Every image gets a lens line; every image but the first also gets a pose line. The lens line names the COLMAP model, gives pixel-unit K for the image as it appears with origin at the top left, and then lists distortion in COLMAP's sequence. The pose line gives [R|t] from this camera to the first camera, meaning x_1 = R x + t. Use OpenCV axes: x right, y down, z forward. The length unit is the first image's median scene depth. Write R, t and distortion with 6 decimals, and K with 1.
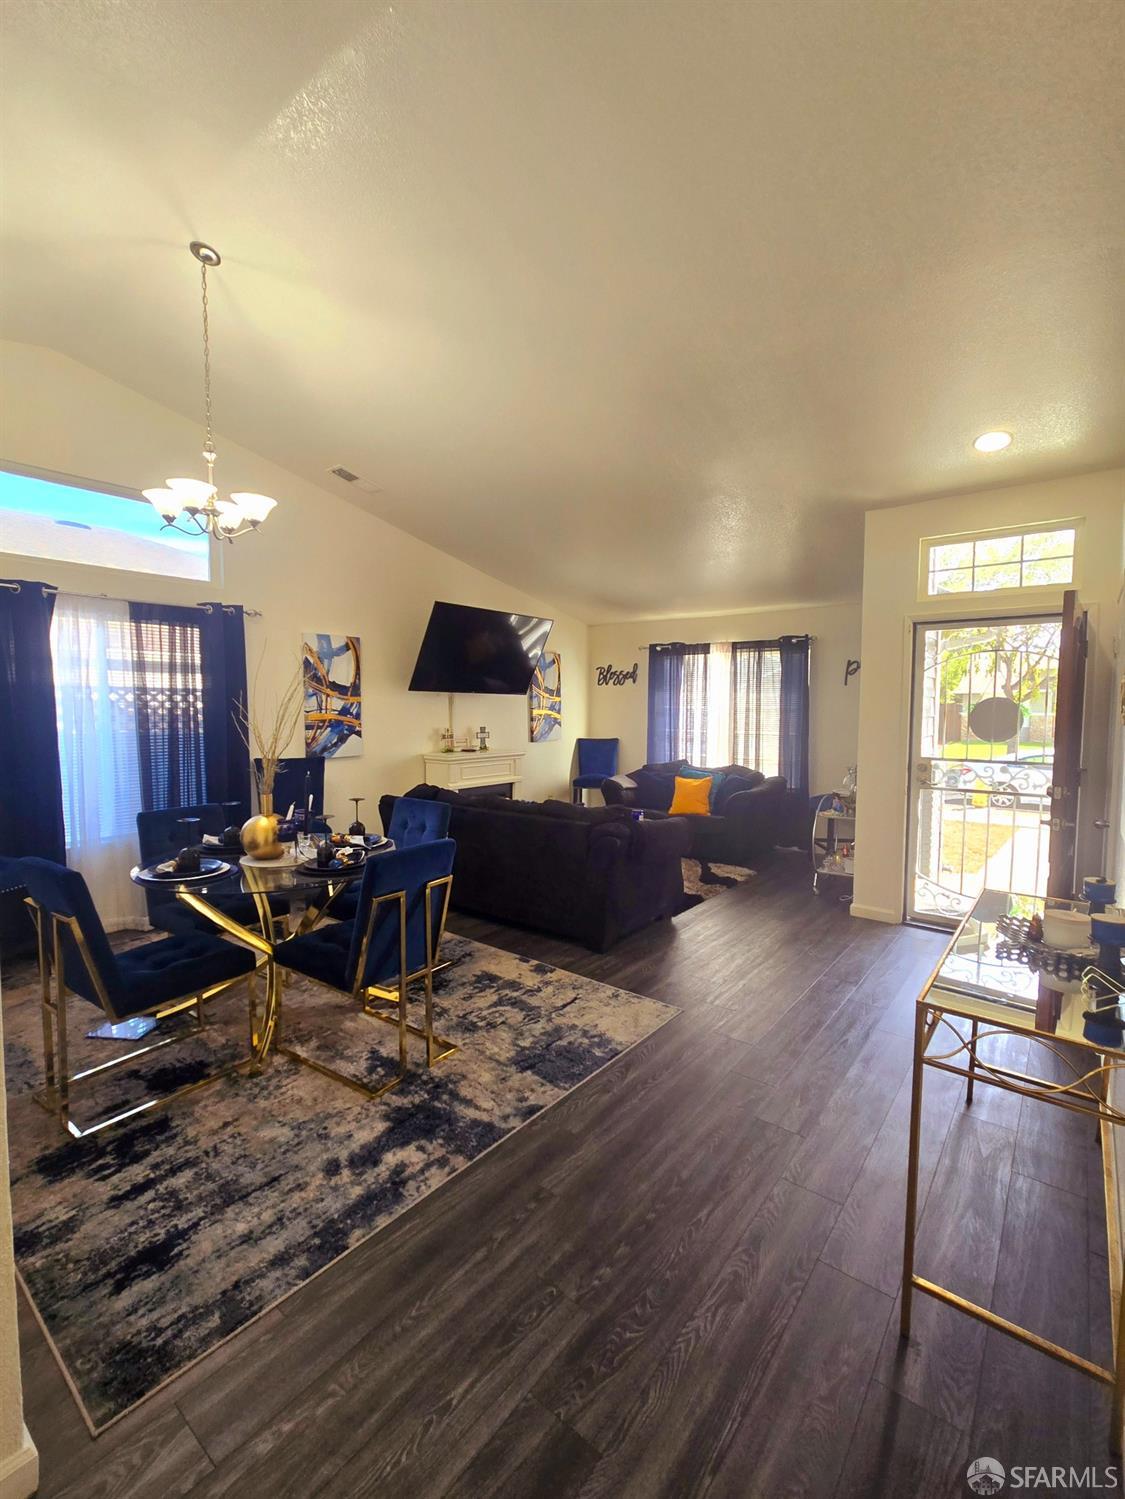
lens RADIAL K [[648.1, 0, 565.2], [0, 648.1, 756.0], [0, 0, 1]] dist [0.000637, -0.000284]
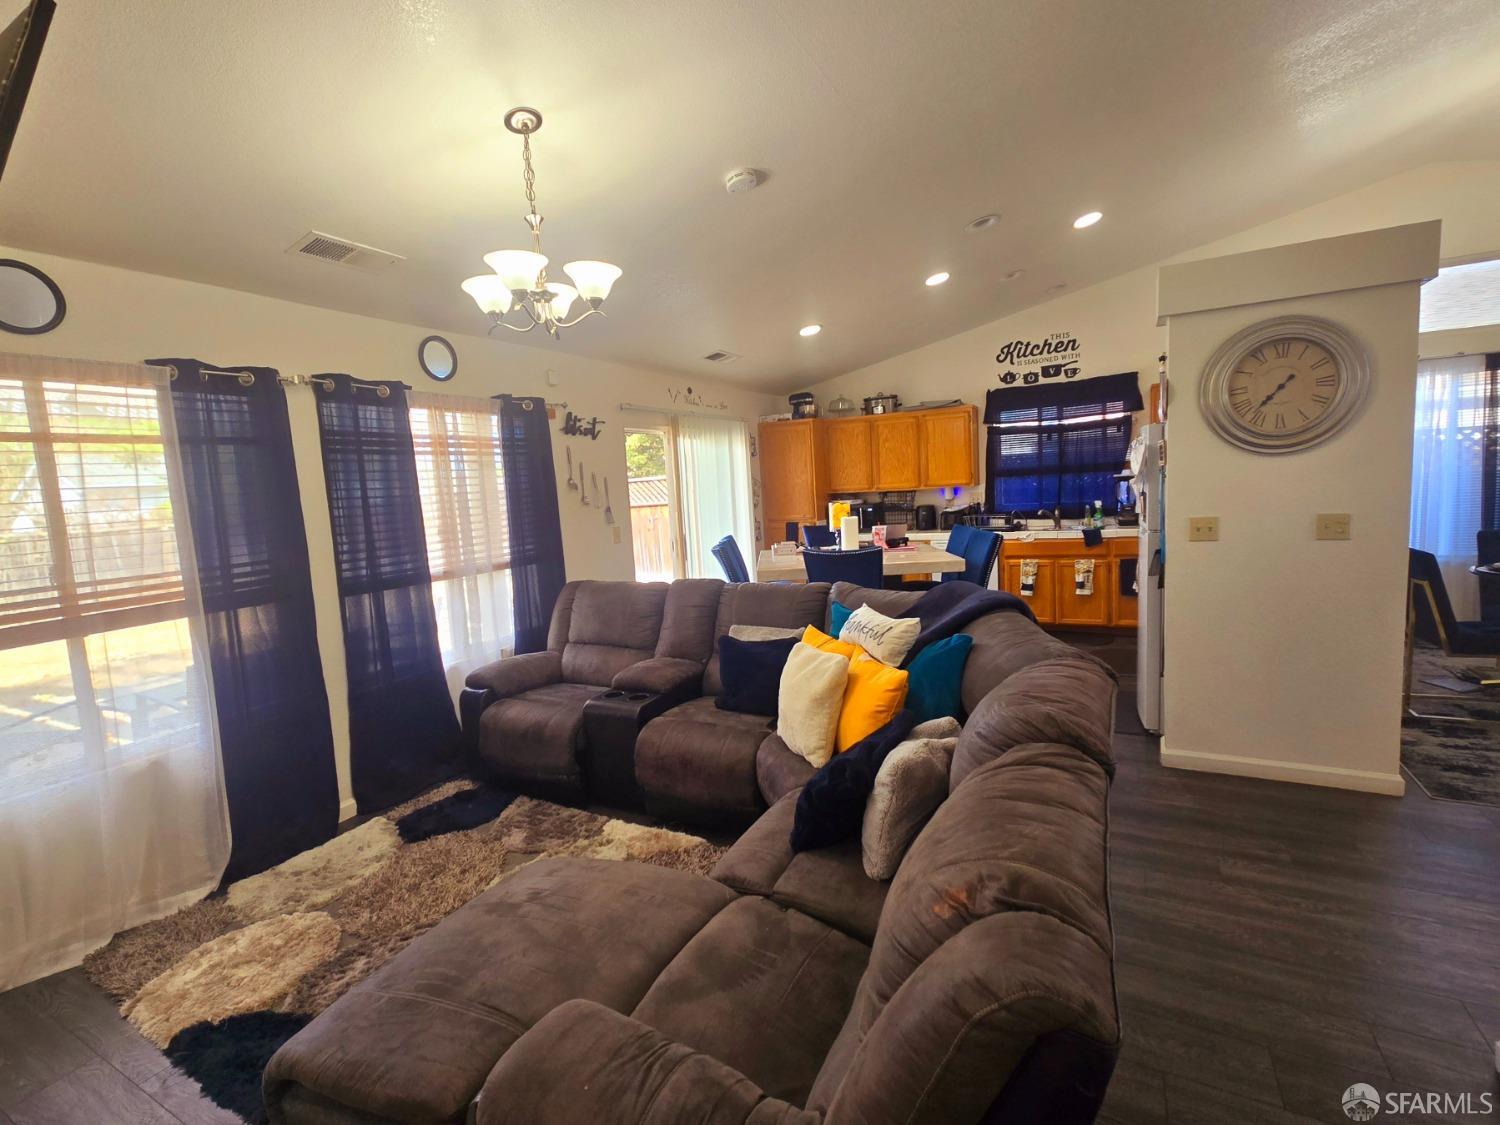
lens RADIAL K [[679.0, 0, 744.1], [0, 679.0, 560.7], [0, 0, 1]] dist [-0.000825, 0.000629]
pose [[0.167541, 0.087743, -0.981953, 0.431079], [-0.005508, 0.996099, 0.088067, 0.039705], [0.985850, -0.009346, 0.167371, -0.673787]]
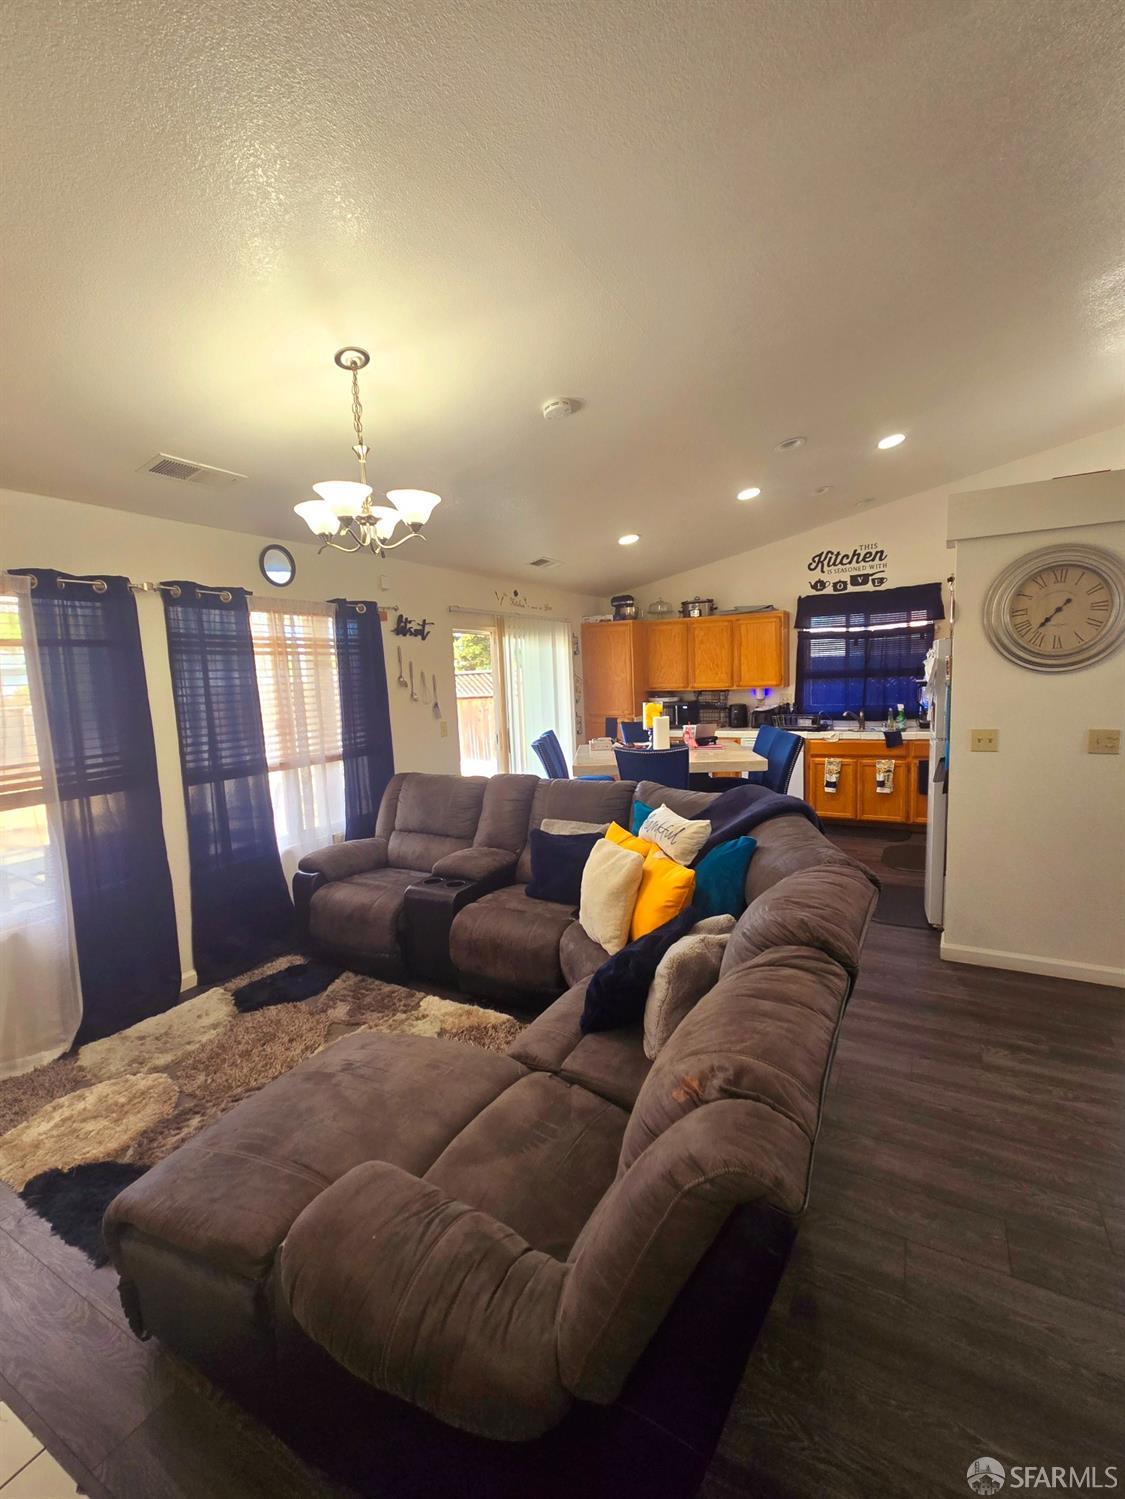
lens RADIAL K [[648.1, 0, 565.2], [0, 648.1, 756.0], [0, 0, 1]] dist [0.000637, -0.000284]
pose [[0.151373, 0.105965, -0.982781, 0.468097], [-0.024408, 0.994335, 0.103451, 0.010523], [0.988175, 0.008328, 0.153102, -0.645588]]
